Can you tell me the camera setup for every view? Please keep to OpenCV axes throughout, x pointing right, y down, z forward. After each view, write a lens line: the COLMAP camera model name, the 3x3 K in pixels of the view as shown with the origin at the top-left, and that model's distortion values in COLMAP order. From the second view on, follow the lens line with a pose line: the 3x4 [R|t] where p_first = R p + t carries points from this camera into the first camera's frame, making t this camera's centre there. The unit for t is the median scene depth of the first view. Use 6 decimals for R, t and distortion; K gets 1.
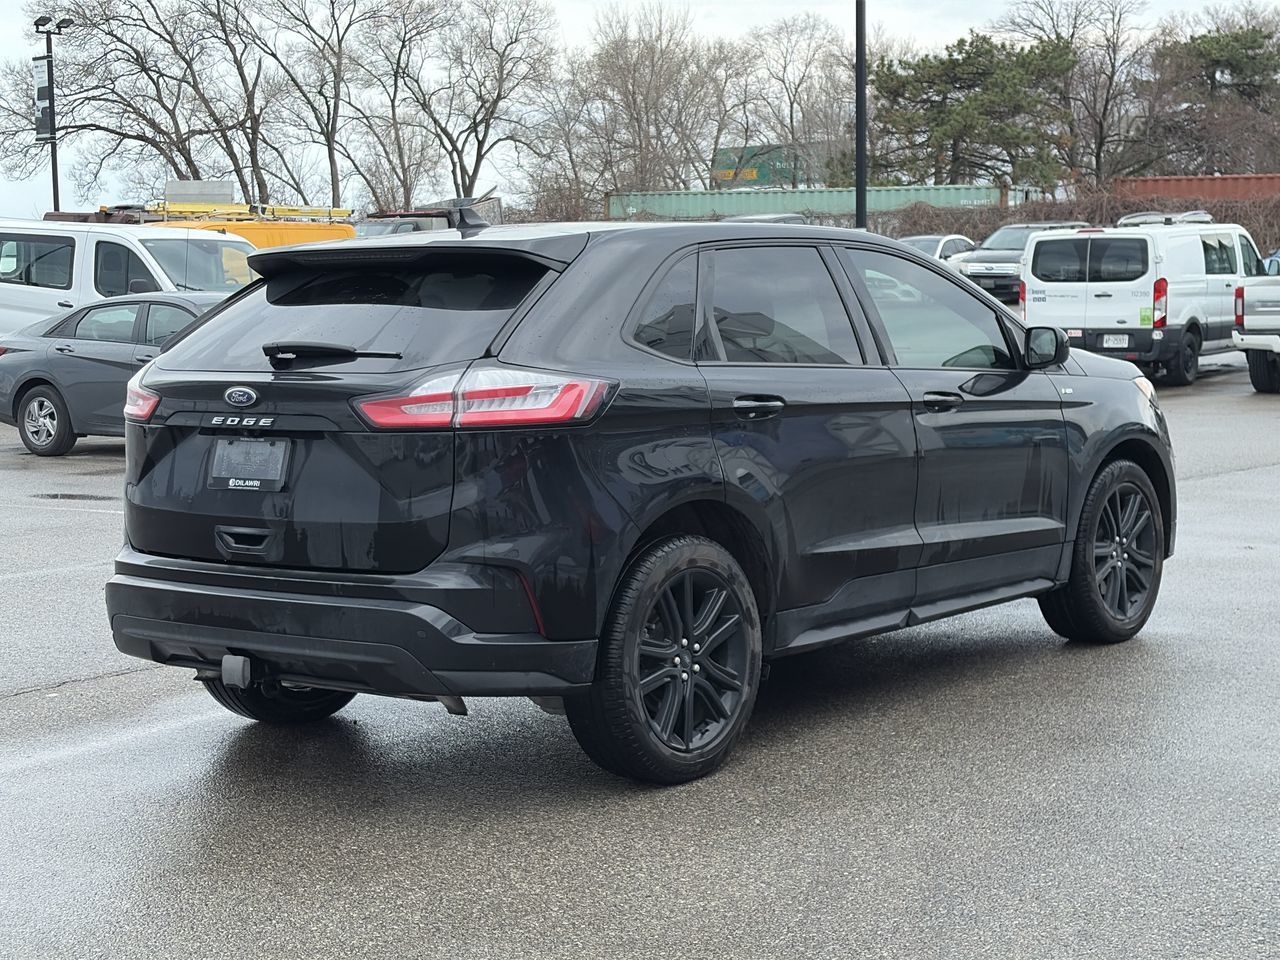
lens RADIAL K [[2180.3, 0, 640.0], [0, 2180.3, 480.0], [0, 0, 1]] dist [0.261952, -1.071368]
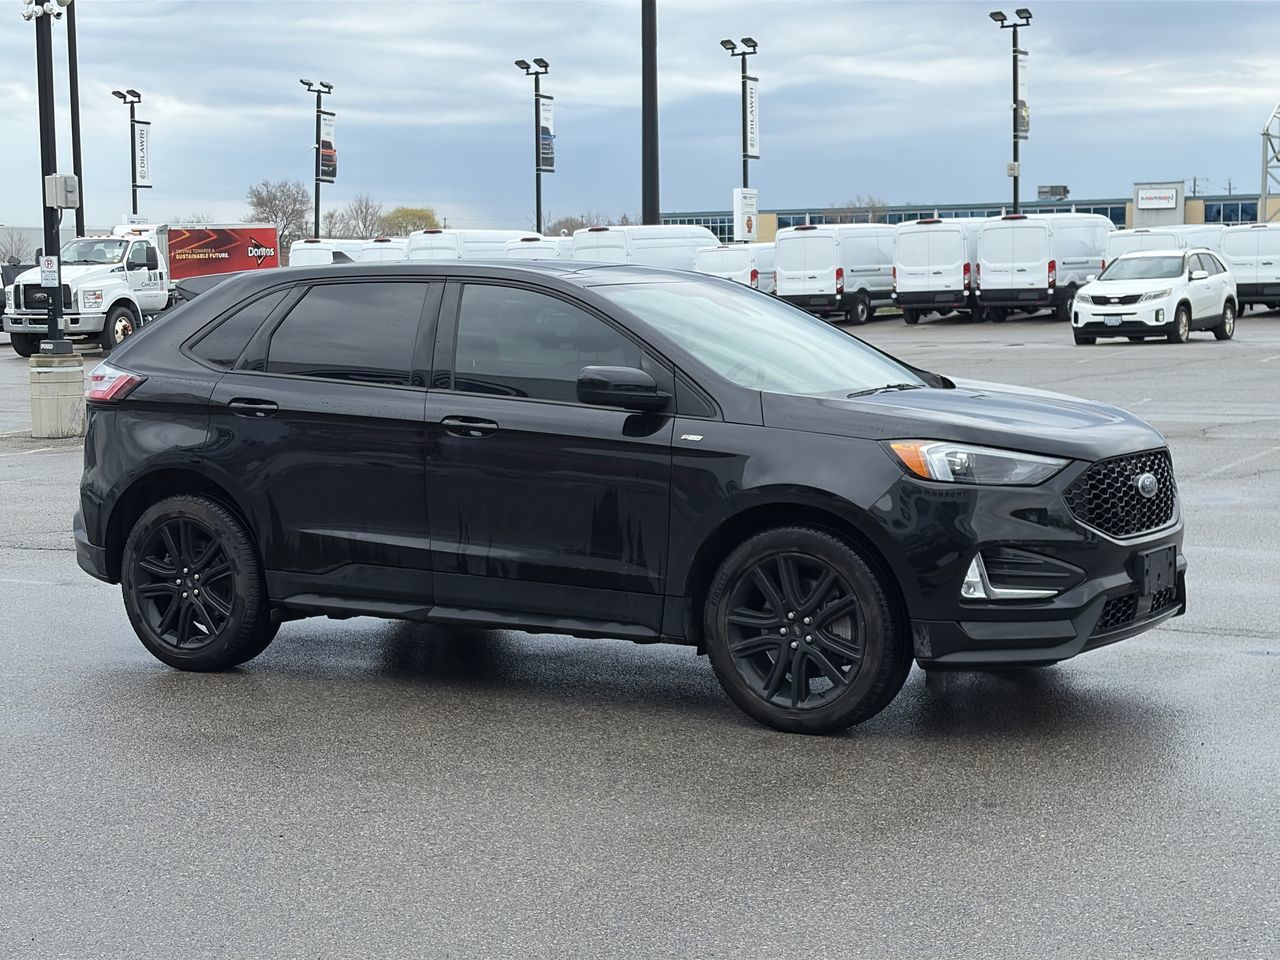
lens RADIAL K [[2180.3, 0, 640.0], [0, 2180.3, 480.0], [0, 0, 1]] dist [0.261952, -1.071368]
pose [[0.113737, 0.110644, -0.987331, 1.121664], [-0.081032, 0.991502, 0.101777, -0.116502], [0.990201, 0.068429, 0.121737, 0.875372]]
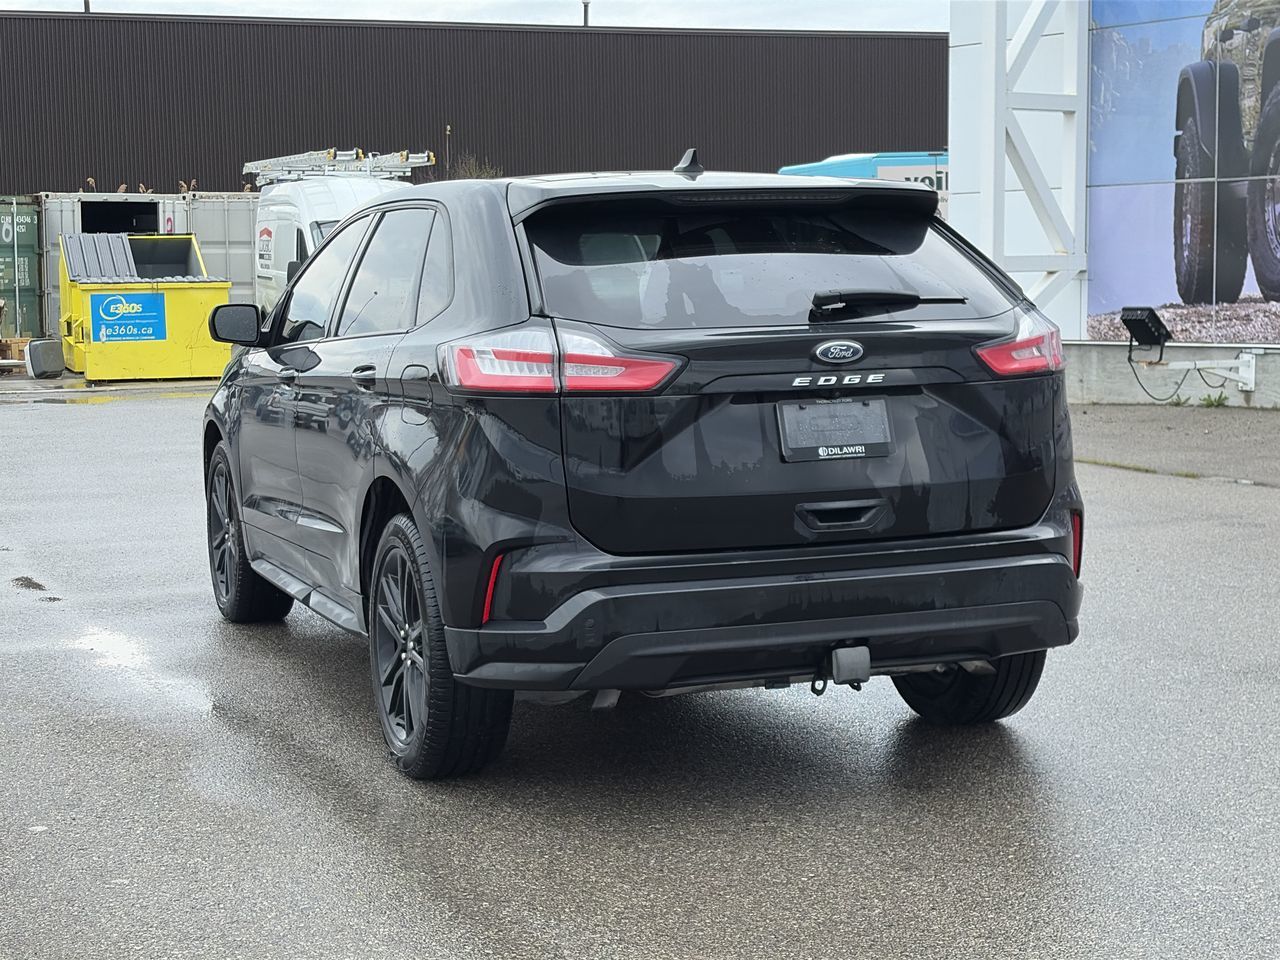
lens RADIAL K [[2180.3, 0, 640.0], [0, 2180.3, 480.0], [0, 0, 1]] dist [0.261952, -1.071368]
pose [[0.520922, -0.073536, 0.850431, -0.739501], [0.084704, 0.995818, 0.034223, -0.017972], [-0.849391, 0.054208, 0.524973, 0.467854]]
